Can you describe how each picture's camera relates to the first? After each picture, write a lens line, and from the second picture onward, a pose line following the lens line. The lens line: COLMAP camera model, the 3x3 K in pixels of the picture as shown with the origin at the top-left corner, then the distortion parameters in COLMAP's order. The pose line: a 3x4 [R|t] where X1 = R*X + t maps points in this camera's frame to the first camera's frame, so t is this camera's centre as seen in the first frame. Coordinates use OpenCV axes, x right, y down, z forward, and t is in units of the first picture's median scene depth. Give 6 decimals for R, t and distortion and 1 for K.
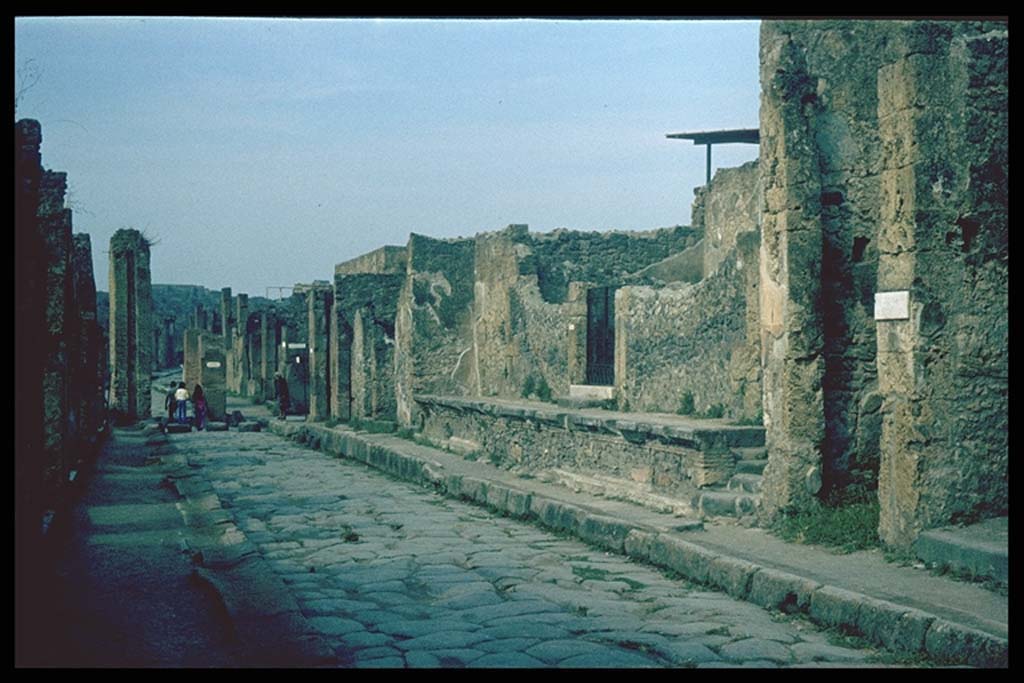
lens RADIAL K [[1526.3, 0, 509.7], [0, 1526.3, 345.0], [0, 0, 1]] dist [0.032024, 0.000000]
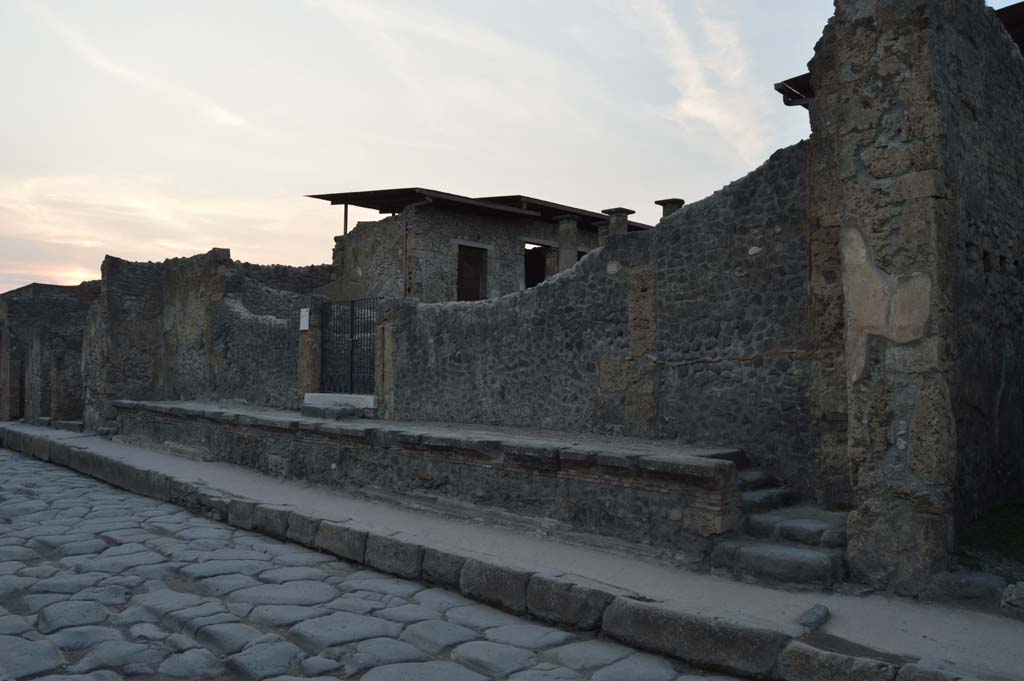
lens RADIAL K [[811.4, 0, 508.8], [0, 811.4, 341.2], [0, 0, 1]] dist [-0.093368, 0.038186]
pose [[0.877766, 0.015496, 0.478839, -0.092763], [-0.005170, 0.999725, -0.022875, 0.002110], [-0.479062, 0.017603, 0.877605, 0.390124]]
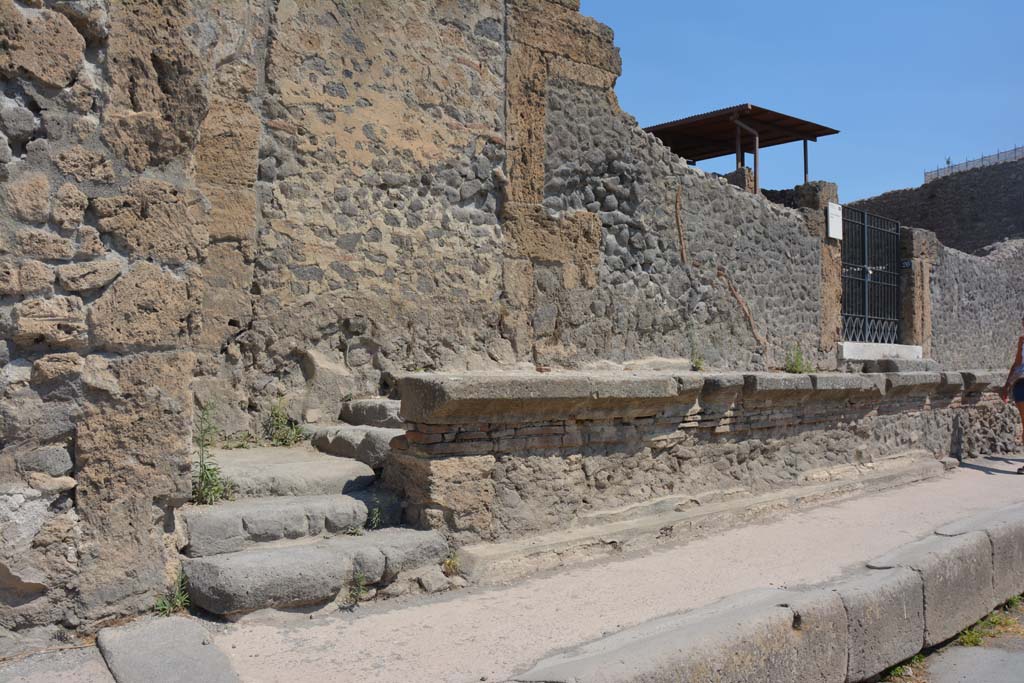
lens RADIAL K [[801.0, 0, 520.0], [0, 801.0, 343.4], [0, 0, 1]] dist [-0.144020, 0.089309]
pose [[-0.436290, 0.015132, 0.899679, -0.177005], [-0.018160, 0.999507, -0.025617, 0.033518], [-0.899623, -0.027514, -0.435800, 1.123333]]
